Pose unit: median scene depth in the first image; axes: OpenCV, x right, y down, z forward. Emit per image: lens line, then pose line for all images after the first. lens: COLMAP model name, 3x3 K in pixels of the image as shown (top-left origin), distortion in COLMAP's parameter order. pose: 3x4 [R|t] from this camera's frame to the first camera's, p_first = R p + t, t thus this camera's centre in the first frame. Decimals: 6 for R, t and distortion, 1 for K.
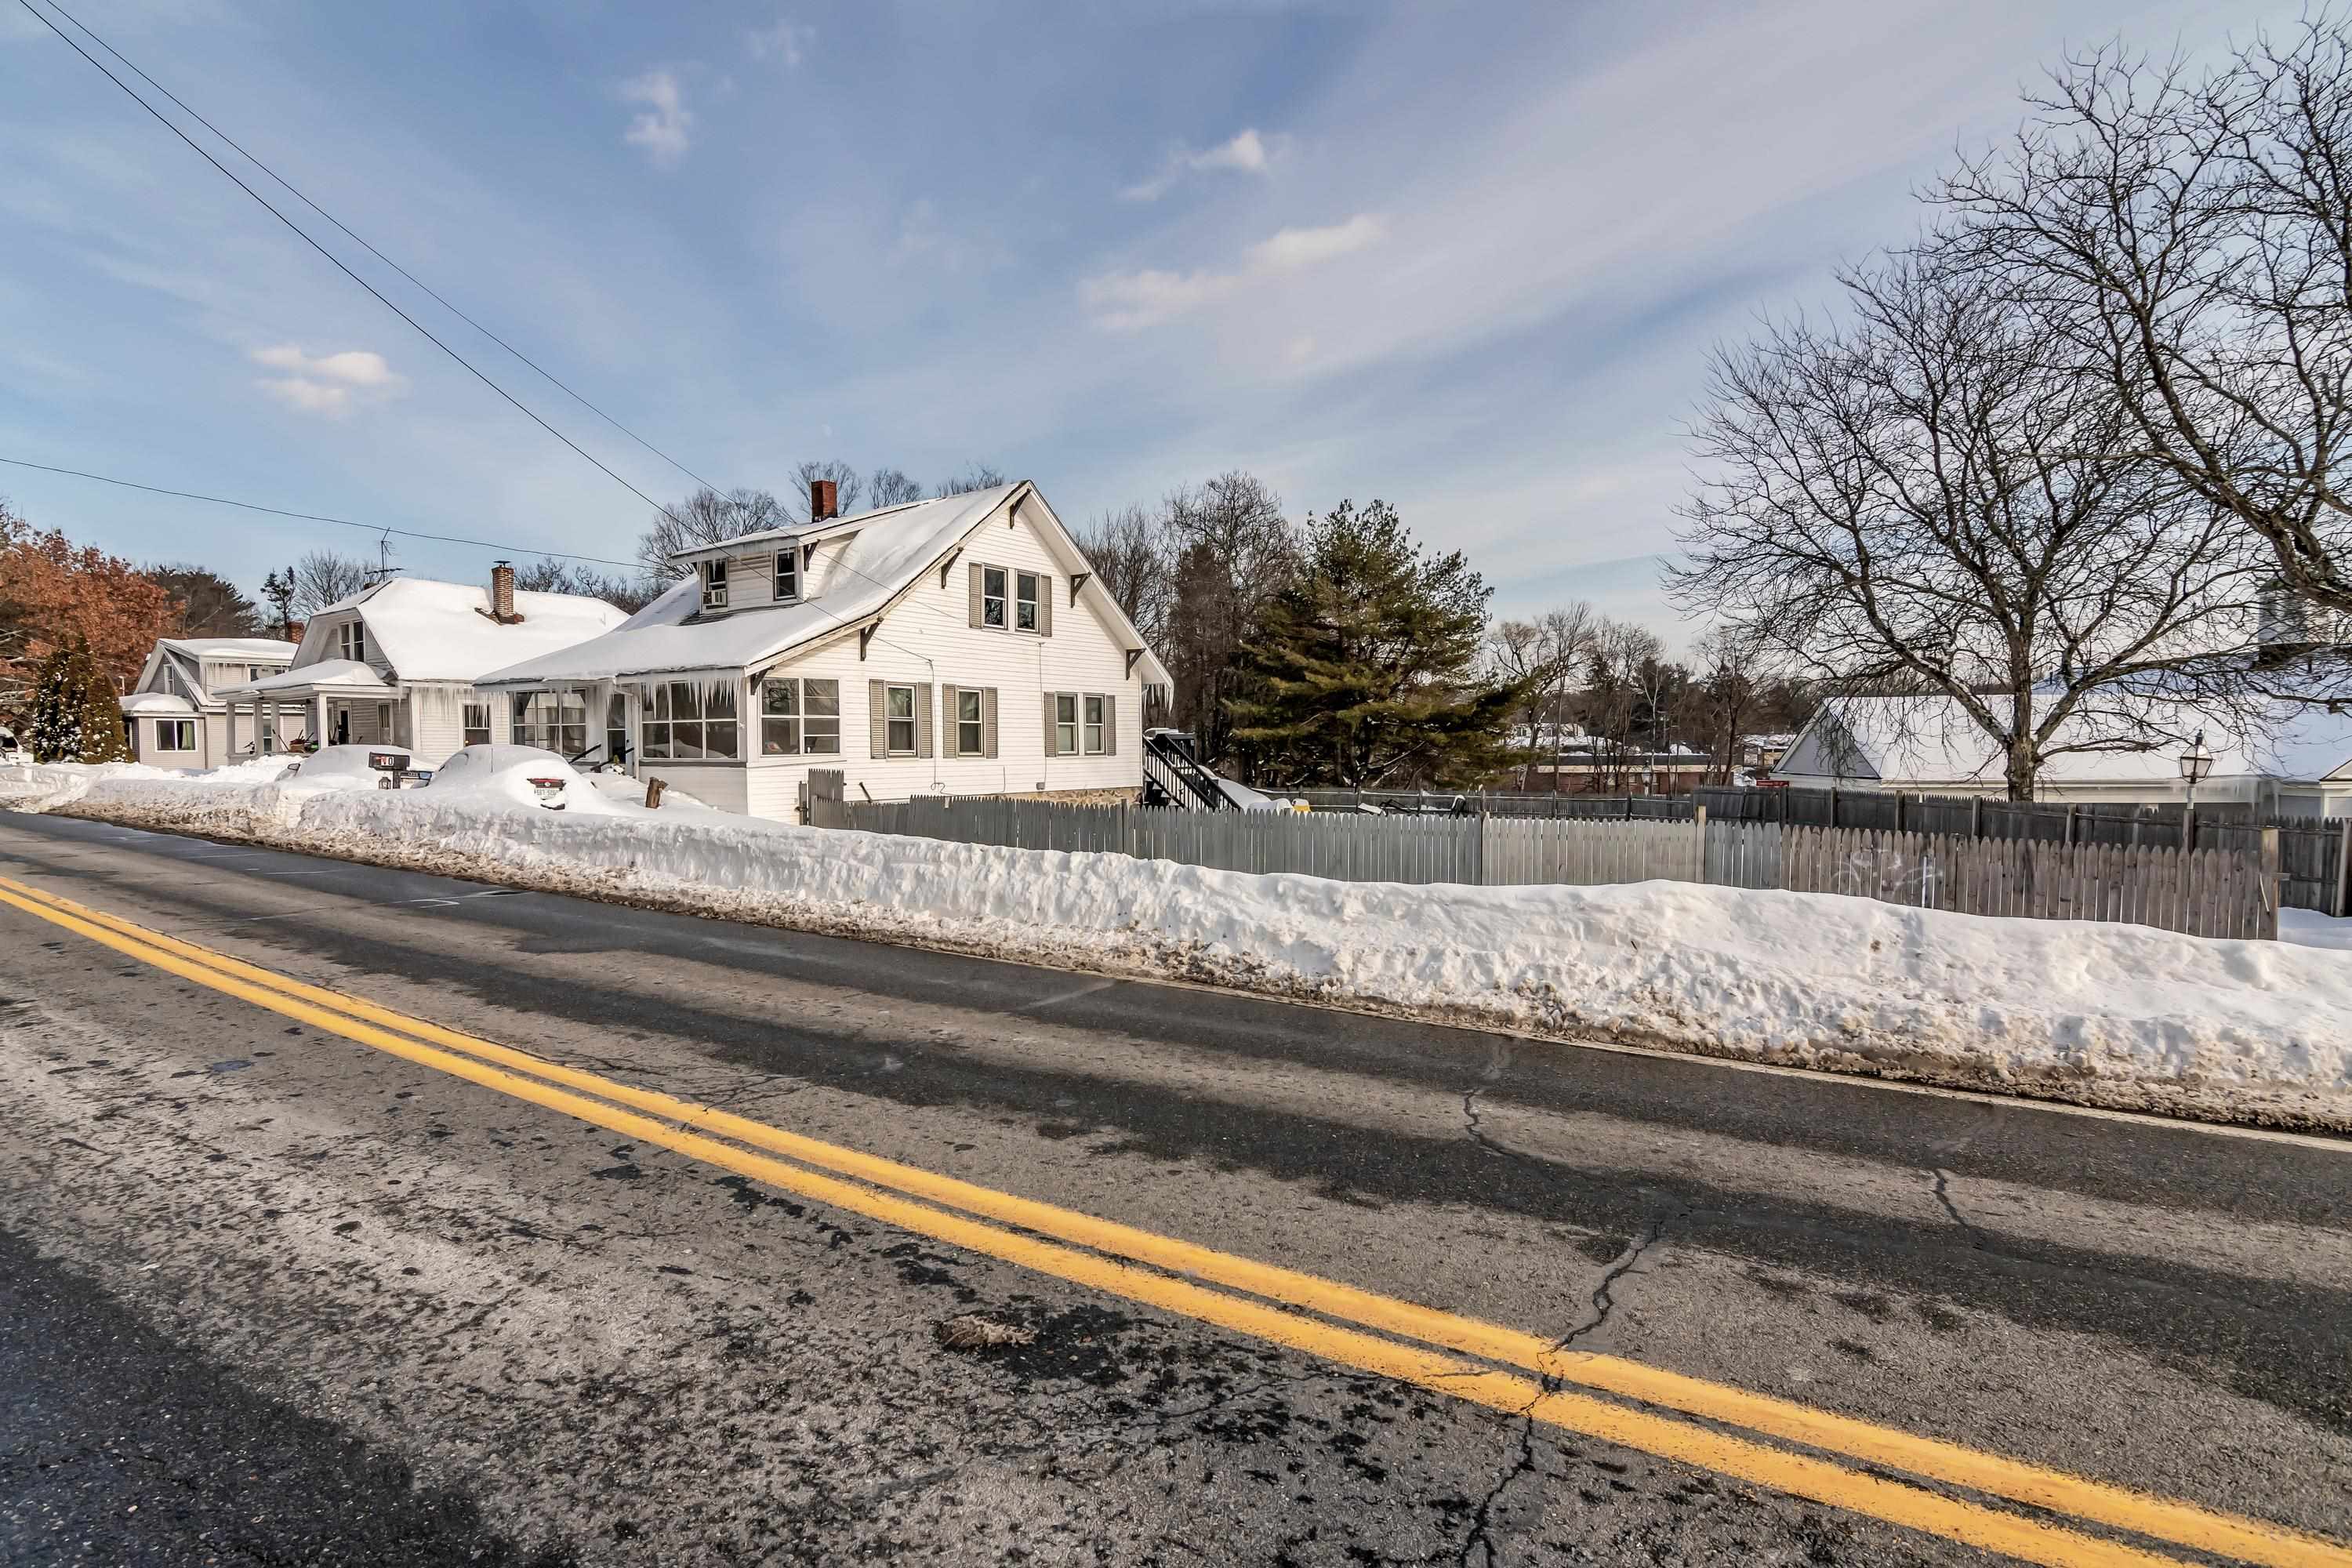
lens RADIAL K [[1146.2, 0, 1180.0], [0, 1146.2, 753.8], [0, 0, 1]] dist [0.001434, -0.000045]
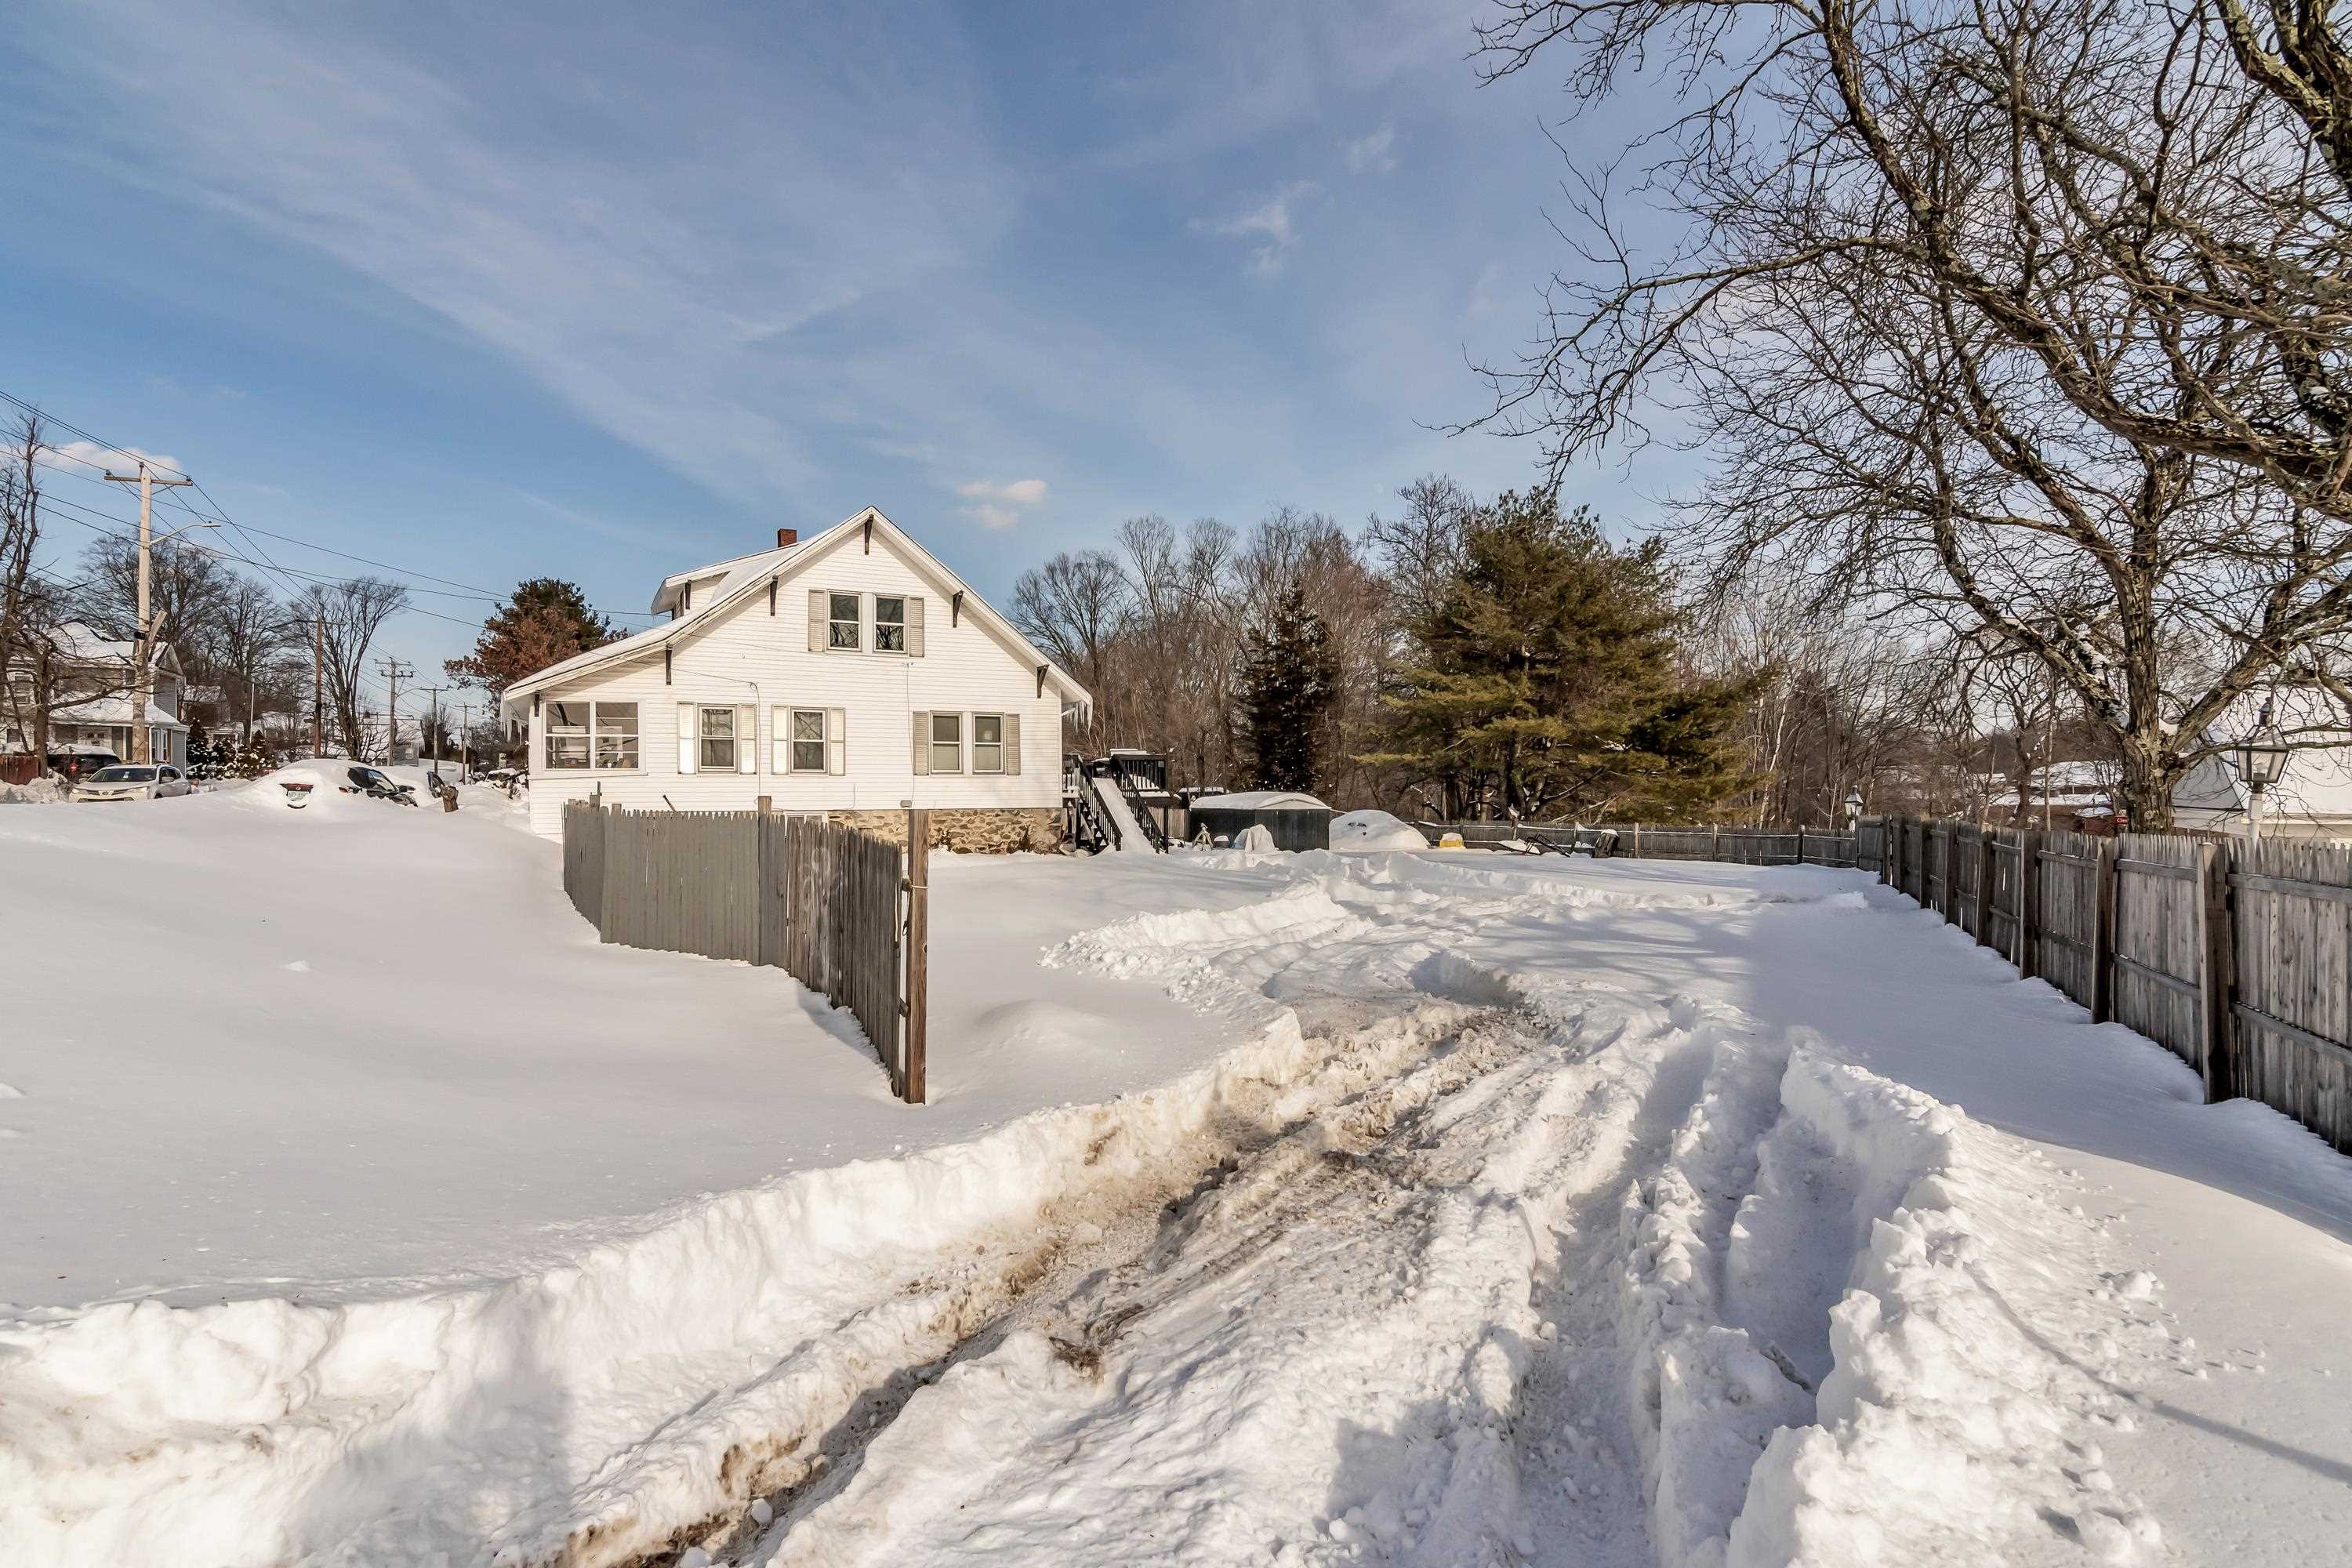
lens RADIAL K [[1111.6, 0, 1176.0], [0, 1111.6, 784.0], [0, 0, 1]] dist [0.000111, 0.000027]
pose [[0.894796, -0.005921, -0.446436, 0.536055], [-0.000472, 0.999899, -0.014207, 0.024705], [0.446475, 0.012923, 0.894703, 0.224799]]
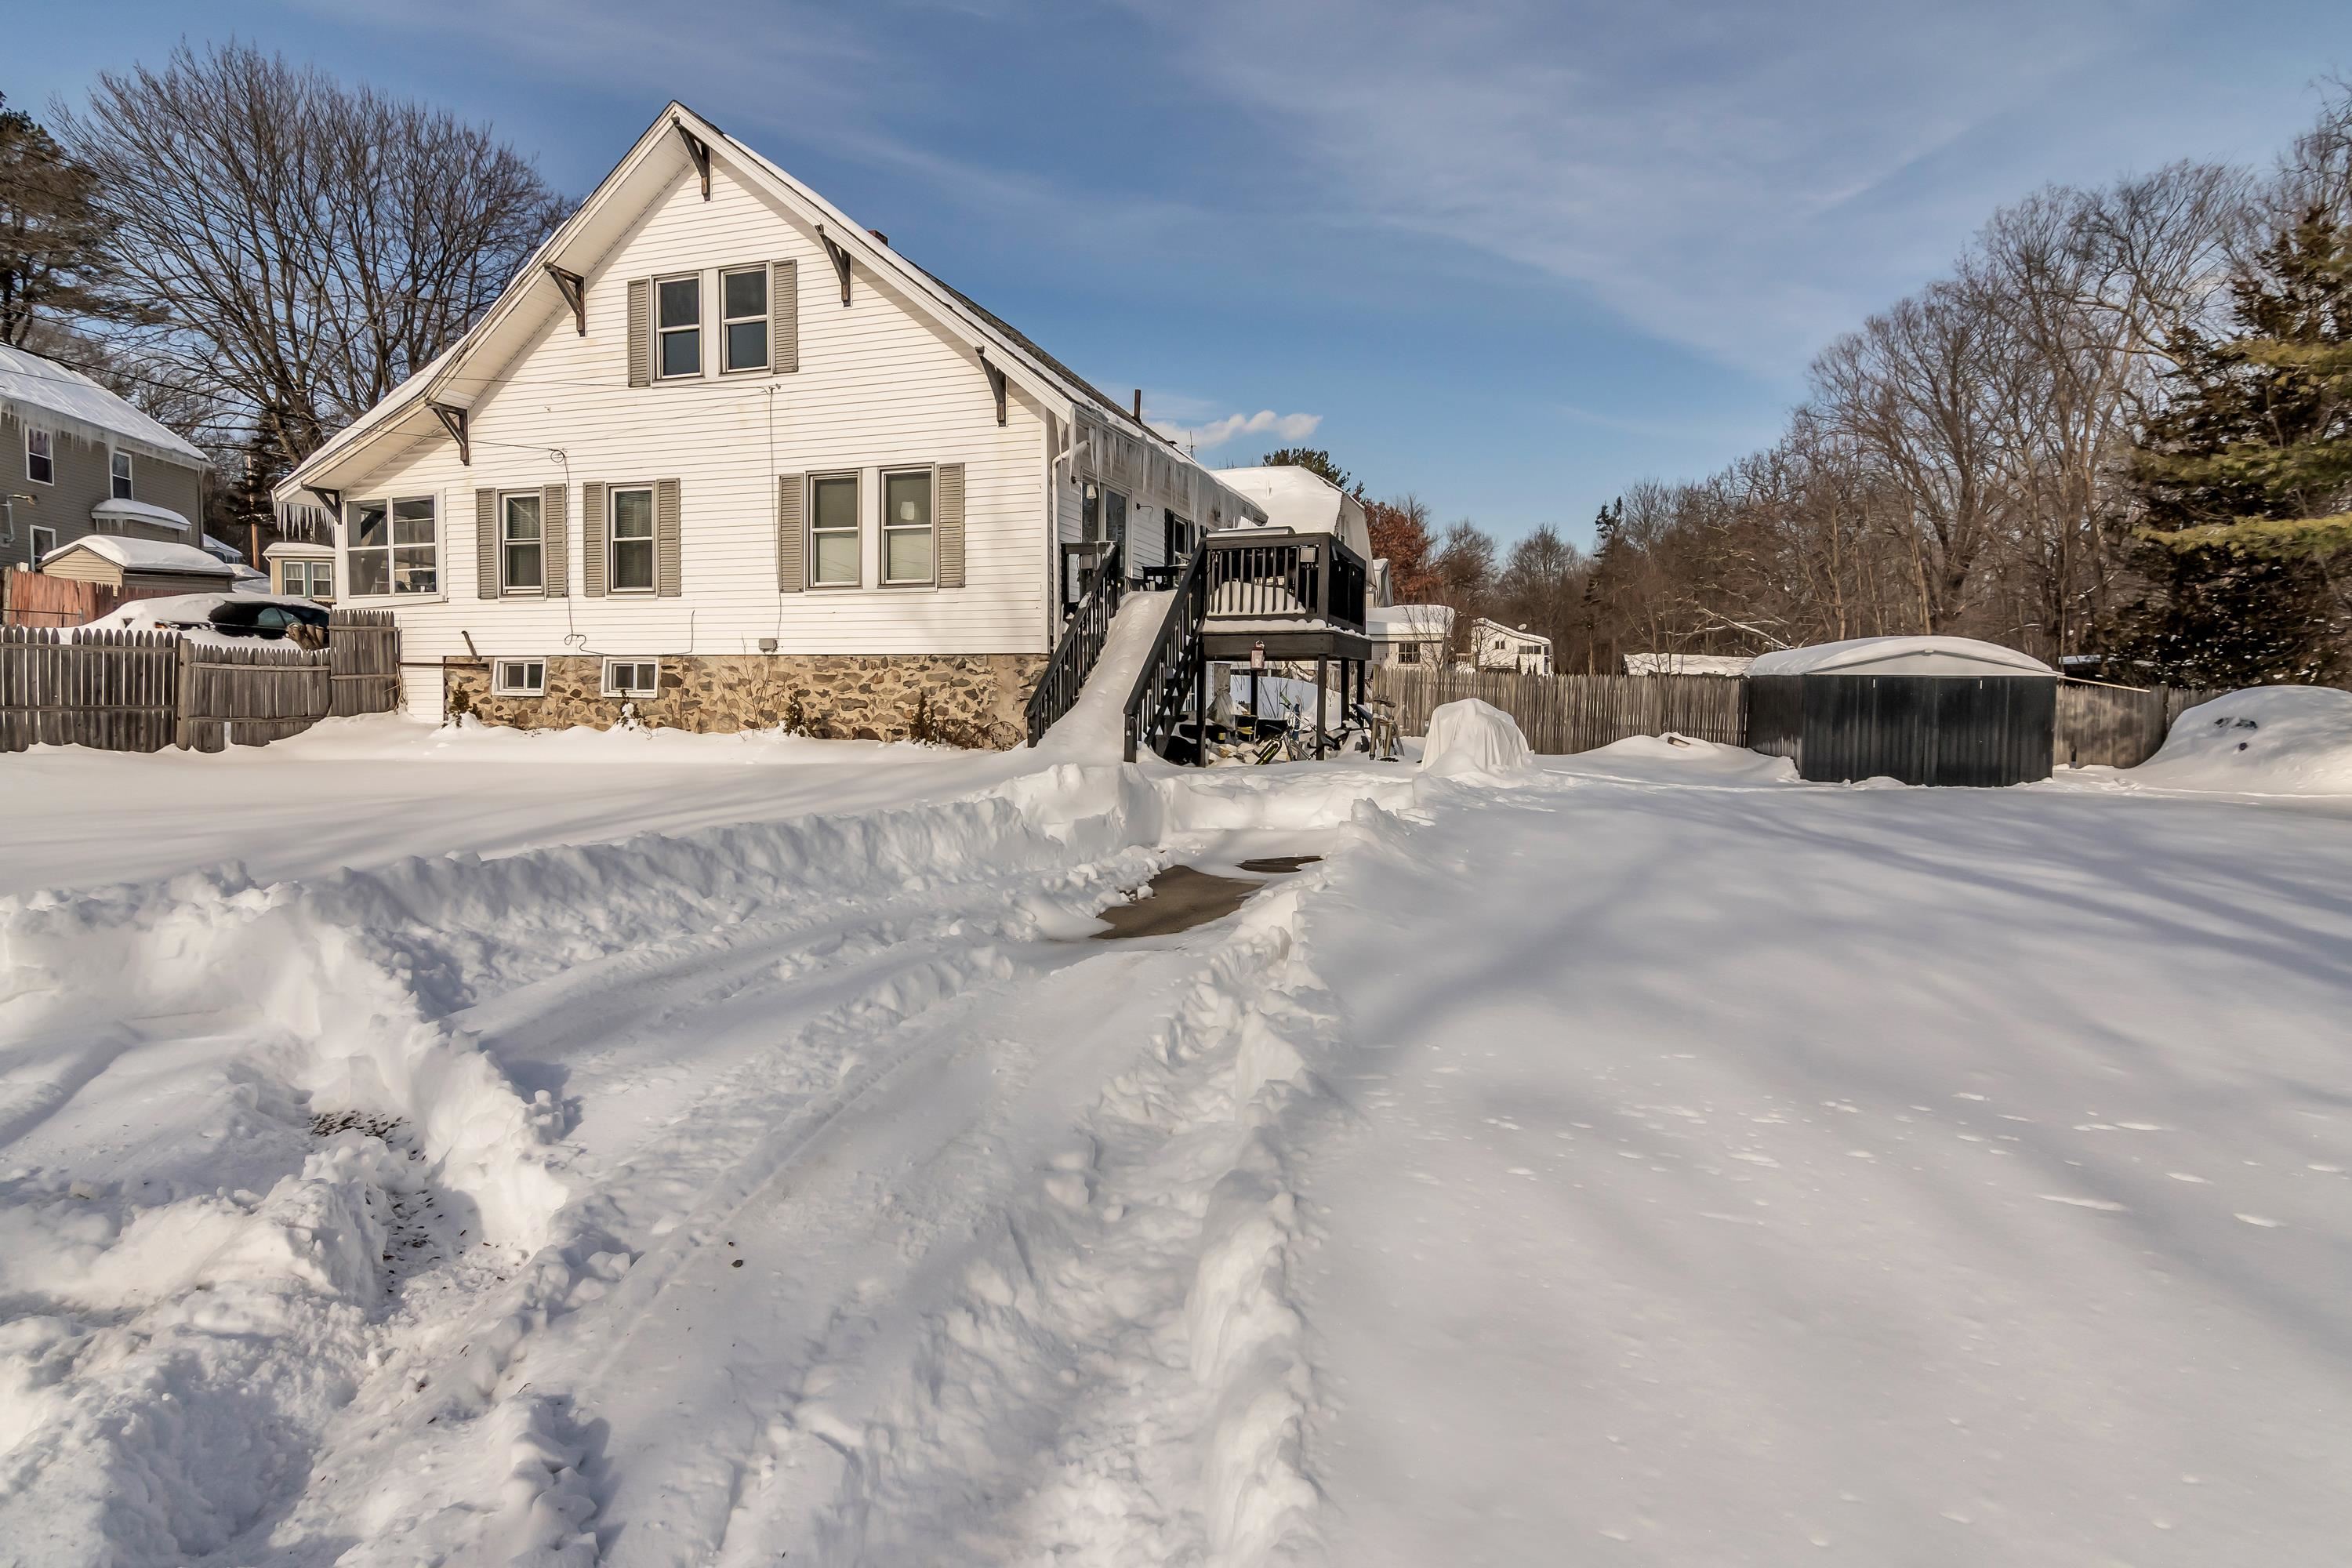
lens RADIAL K [[1146.2, 0, 1180.0], [0, 1146.2, 753.8], [0, 0, 1]] dist [0.001434, -0.000045]
pose [[0.294791, 0.055829, -0.953929, 0.481867], [-0.011372, 0.998426, 0.054919, 0.048658], [0.955494, -0.005342, 0.294962, 1.032057]]
